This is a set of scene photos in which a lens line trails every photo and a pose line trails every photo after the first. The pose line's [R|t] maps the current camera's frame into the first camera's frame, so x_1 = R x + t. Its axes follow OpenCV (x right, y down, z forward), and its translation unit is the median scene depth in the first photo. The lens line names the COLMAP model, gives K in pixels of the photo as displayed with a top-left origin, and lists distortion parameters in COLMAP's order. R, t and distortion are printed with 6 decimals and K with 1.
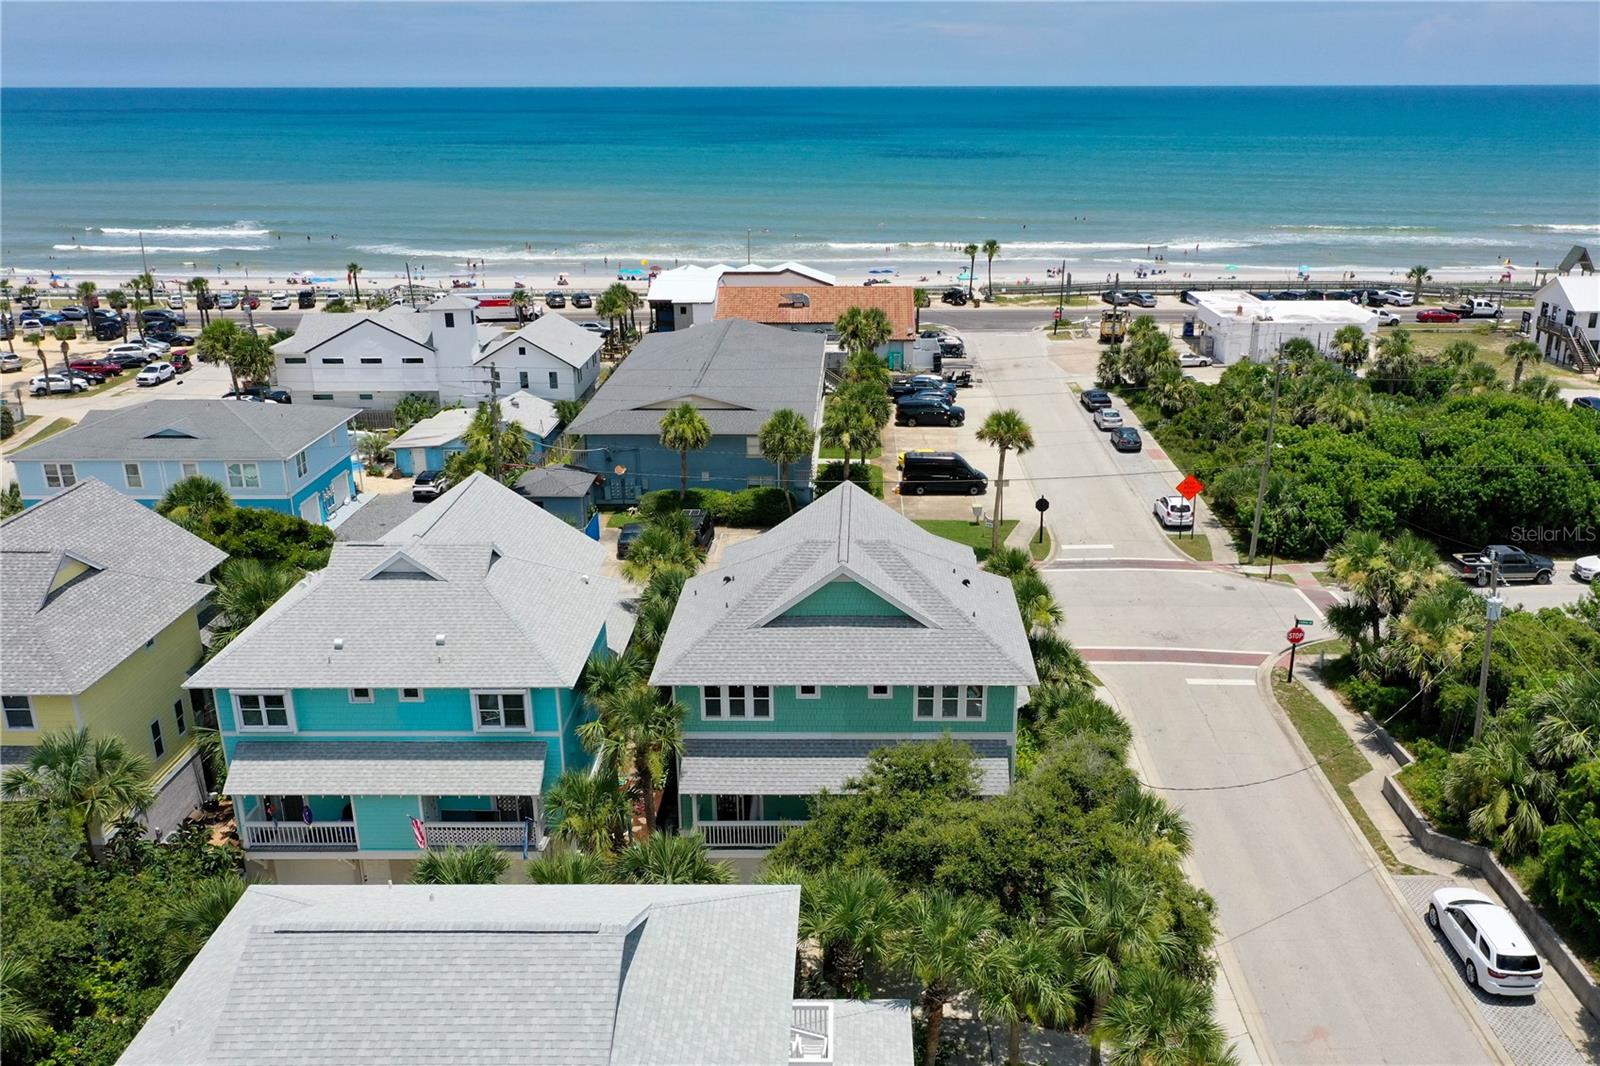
lens RADIAL K [[1348.9, 0, 855.9], [0, 1348.9, 588.7], [0, 0, 1]] dist [-0.001265, 0.003906]
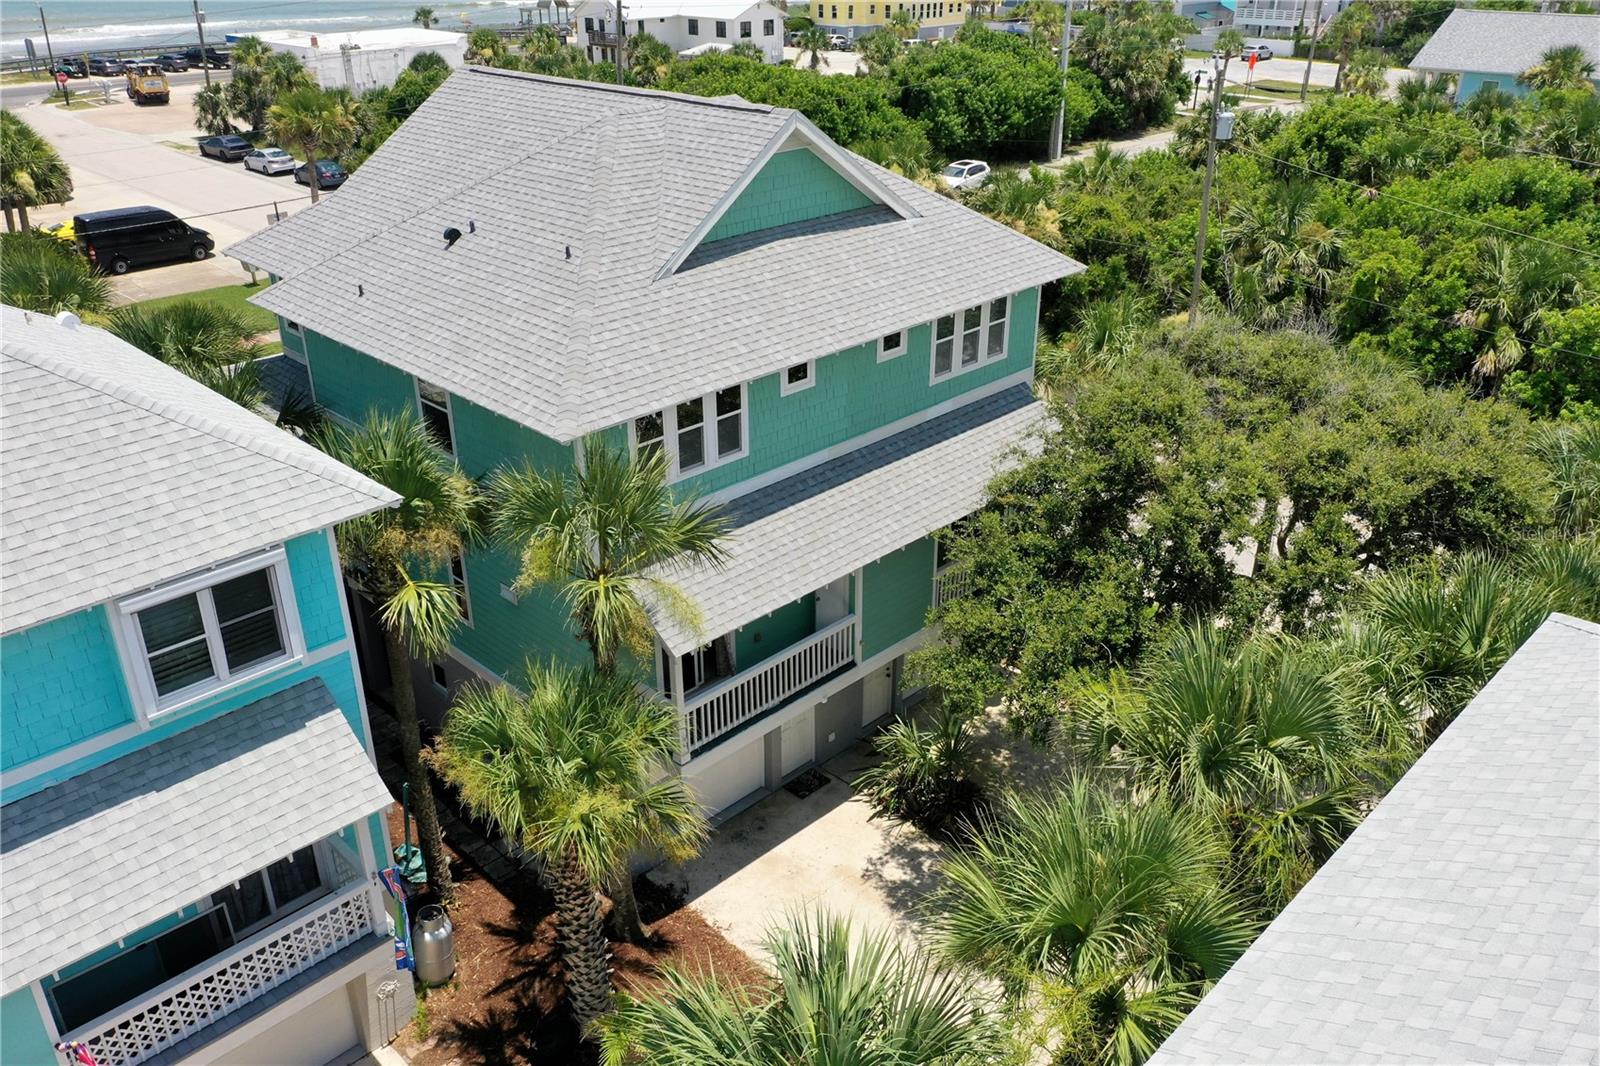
lens RADIAL K [[1282.3, 0, 792.1], [0, 1282.3, 504.3], [0, 0, 1]] dist [-0.003231, -0.005663]
pose [[0.704478, -0.301790, 0.642366, -0.197988], [0.254198, 0.952336, 0.168639, 0.022281], [-0.662642, 0.044486, 0.747614, 0.356662]]
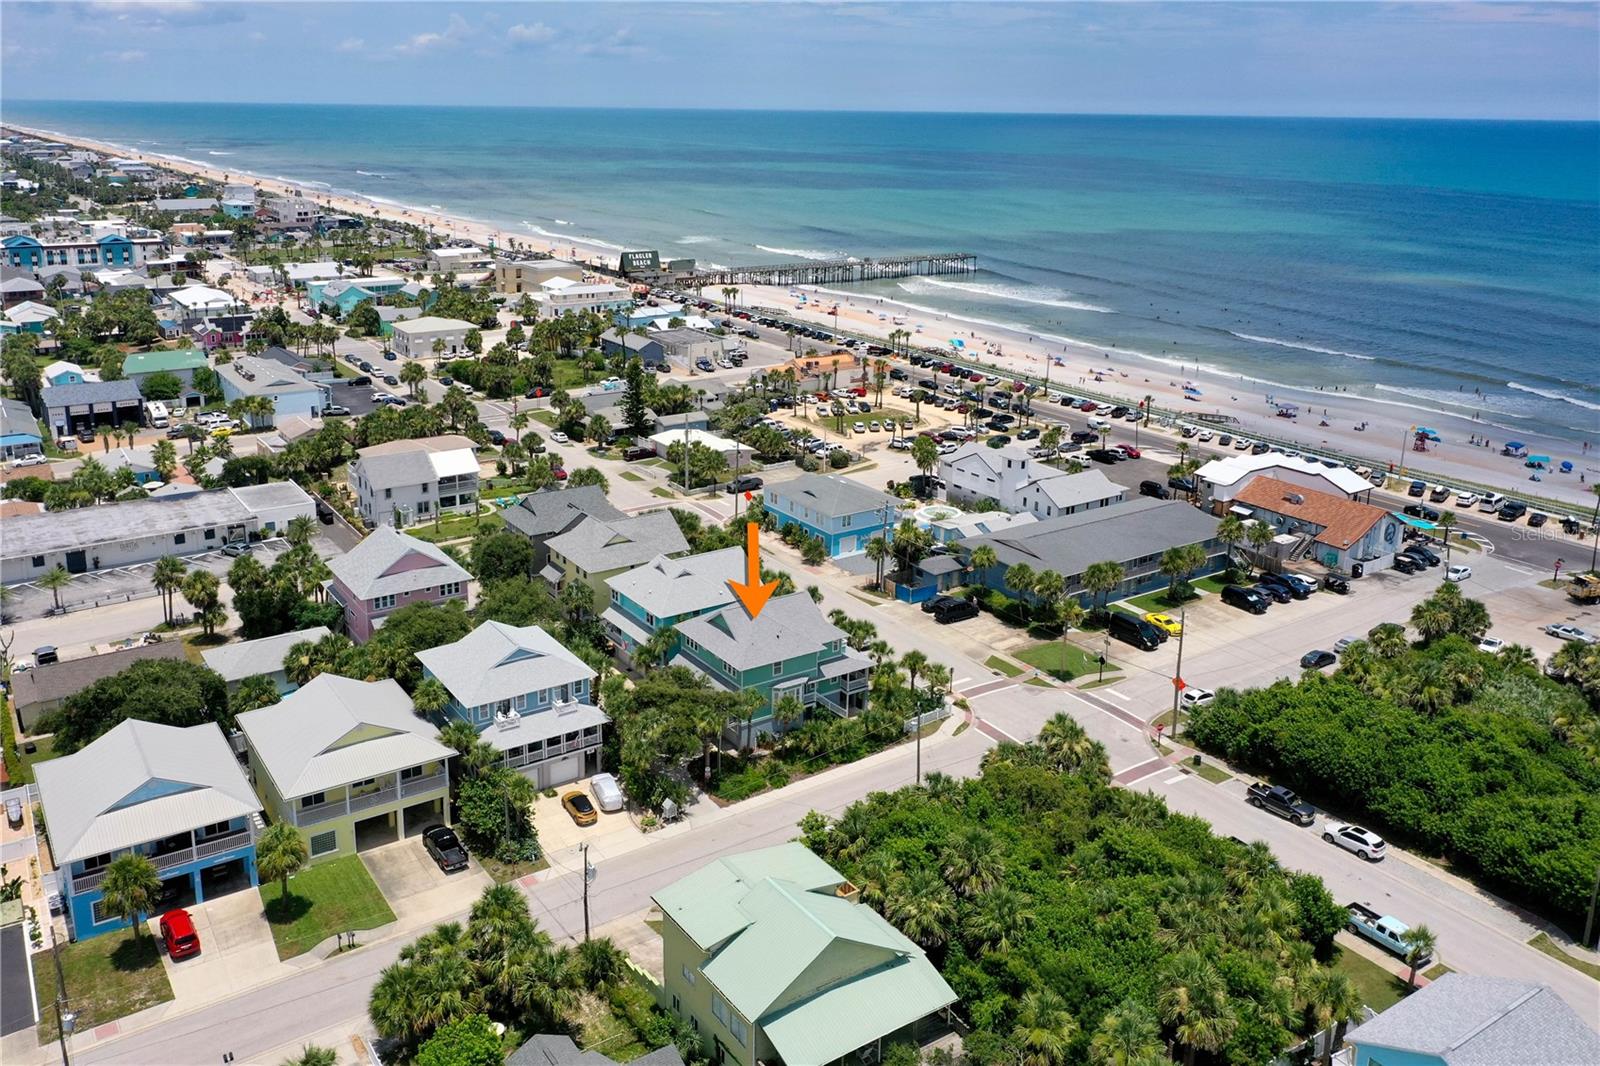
lens RADIAL K [[1282.3, 0, 792.1], [0, 1282.3, 504.3], [0, 0, 1]] dist [-0.003231, -0.005663]
pose [[0.569689, 0.258647, -0.780101, 1.207974], [-0.307326, 0.947370, 0.089672, -0.294180], [0.762237, 0.188660, 0.619195, -0.360347]]
